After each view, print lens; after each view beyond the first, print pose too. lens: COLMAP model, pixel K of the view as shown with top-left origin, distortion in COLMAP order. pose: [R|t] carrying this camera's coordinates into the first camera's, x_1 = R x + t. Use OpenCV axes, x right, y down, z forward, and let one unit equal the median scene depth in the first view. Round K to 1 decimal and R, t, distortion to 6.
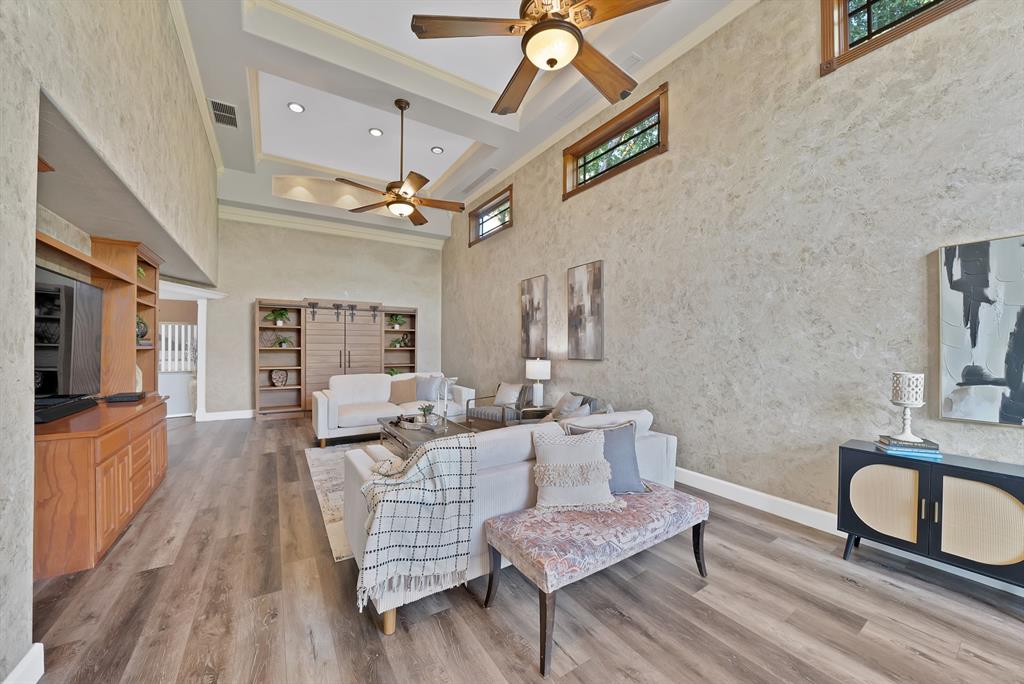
lens RADIAL K [[371.2, 0, 507.5], [0, 371.2, 343.7], [0, 0, 1]] dist [-0.024156, 0.002018]
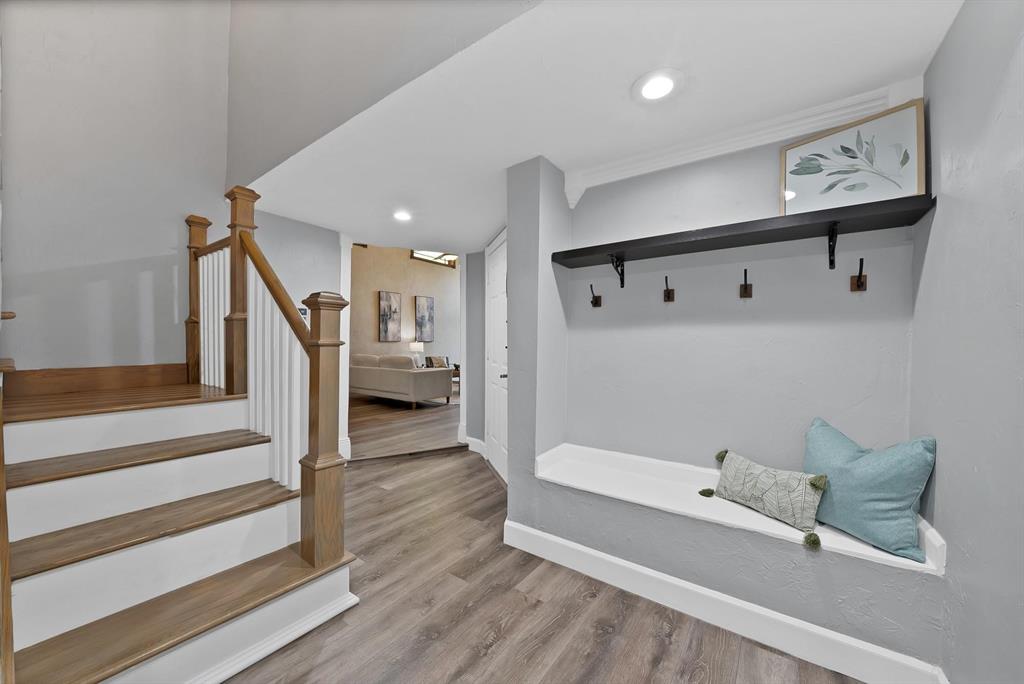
lens RADIAL K [[371.2, 0, 511.8], [0, 371.2, 342.9], [0, 0, 1]] dist [-0.024156, 0.002018]
pose [[-0.364820, -0.005765, 0.931060, -1.075685], [-0.006336, 0.999973, 0.003709, 0.023250], [-0.931057, -0.004546, -0.364847, 0.713762]]
